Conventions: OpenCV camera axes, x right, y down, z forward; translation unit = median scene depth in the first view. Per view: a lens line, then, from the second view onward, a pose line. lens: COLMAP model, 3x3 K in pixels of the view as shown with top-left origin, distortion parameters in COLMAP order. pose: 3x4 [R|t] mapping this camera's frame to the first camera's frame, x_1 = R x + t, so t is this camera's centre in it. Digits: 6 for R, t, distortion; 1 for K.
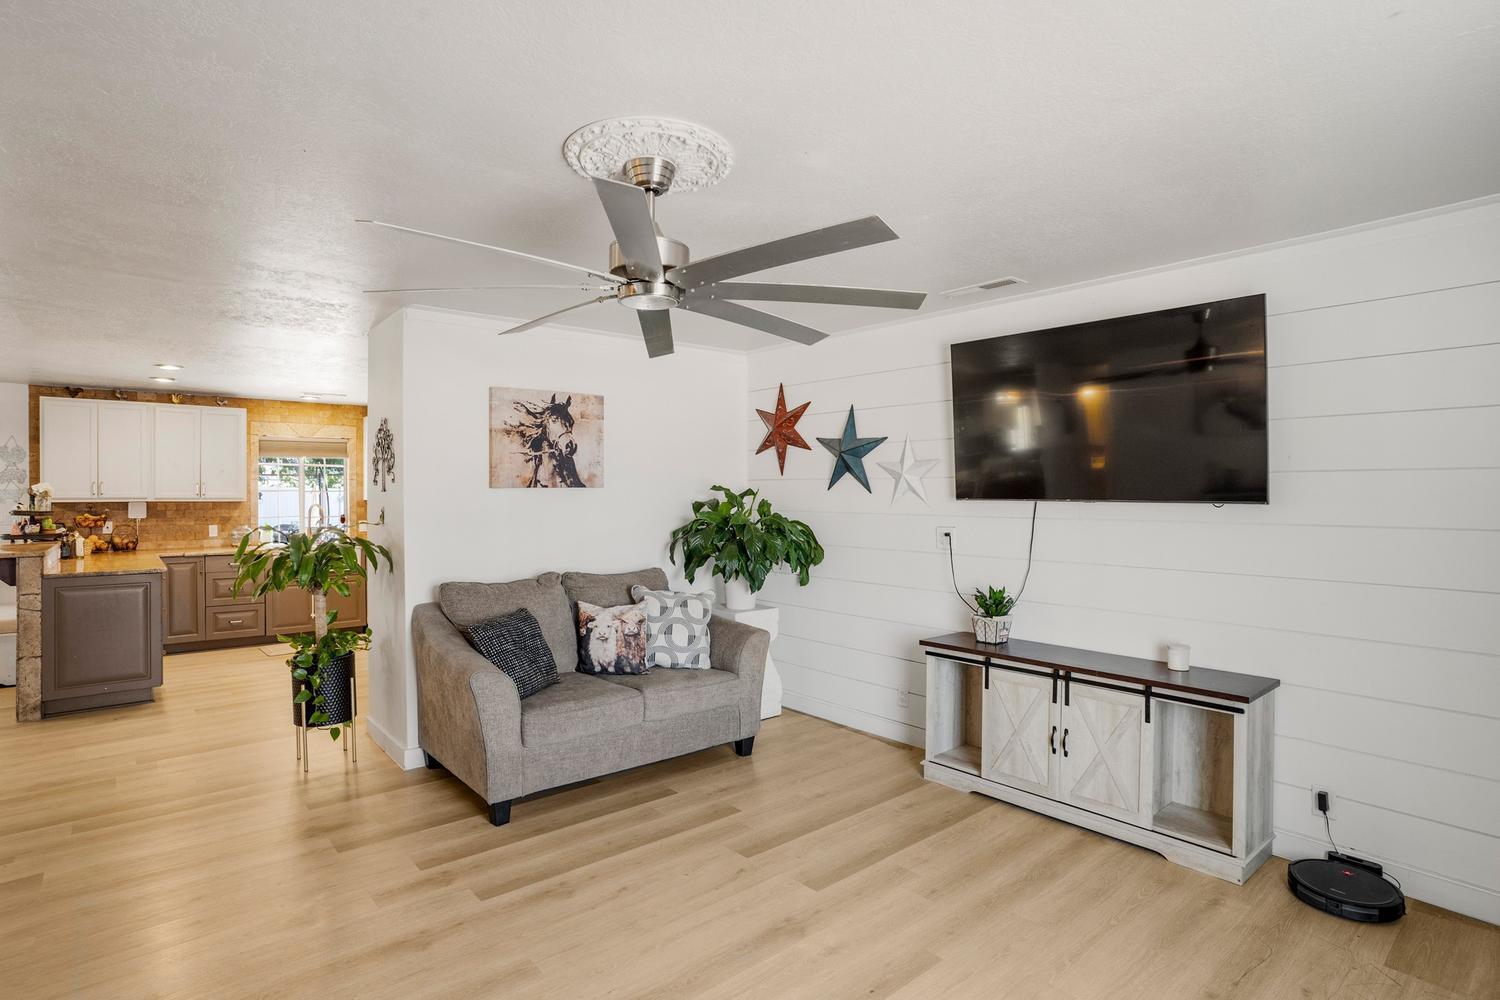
lens RADIAL K [[753.8, 0, 736.7], [0, 753.8, 508.6], [0, 0, 1]] dist [-0.026726, 0.001720]
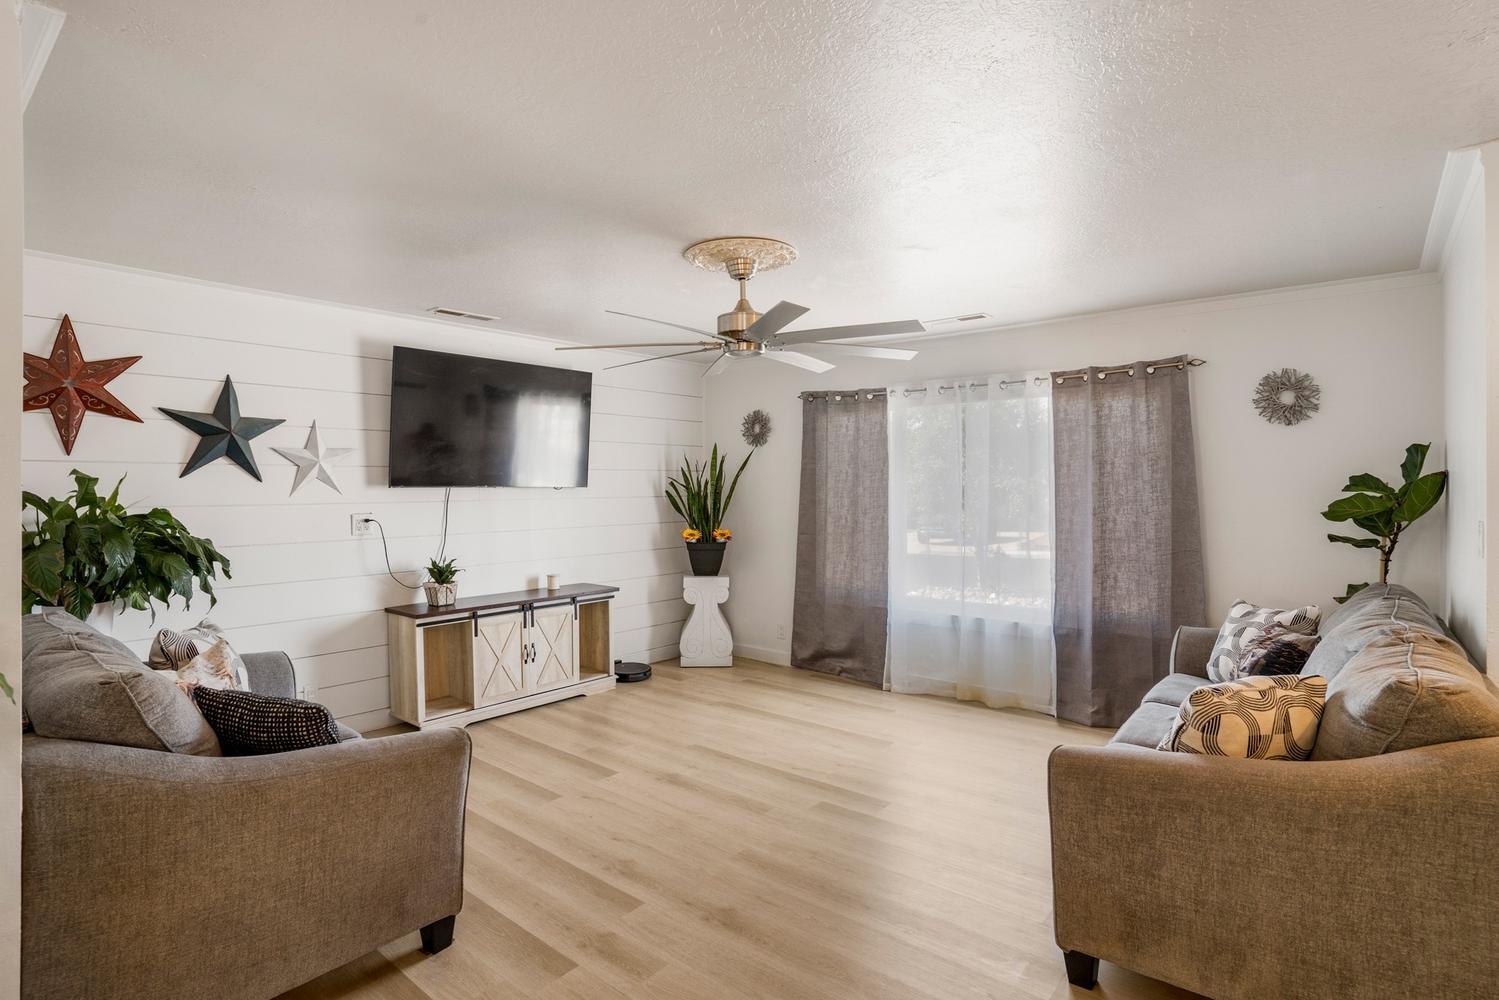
lens RADIAL K [[753.3, 0, 739.3], [0, 753.3, 487.2], [0, 0, 1]] dist [-0.026726, 0.001720]
pose [[-0.162680, -0.004692, 0.986668, -0.979848], [0.021825, 0.999727, 0.008352, -0.011677], [-0.986437, 0.022893, -0.162533, 0.765352]]
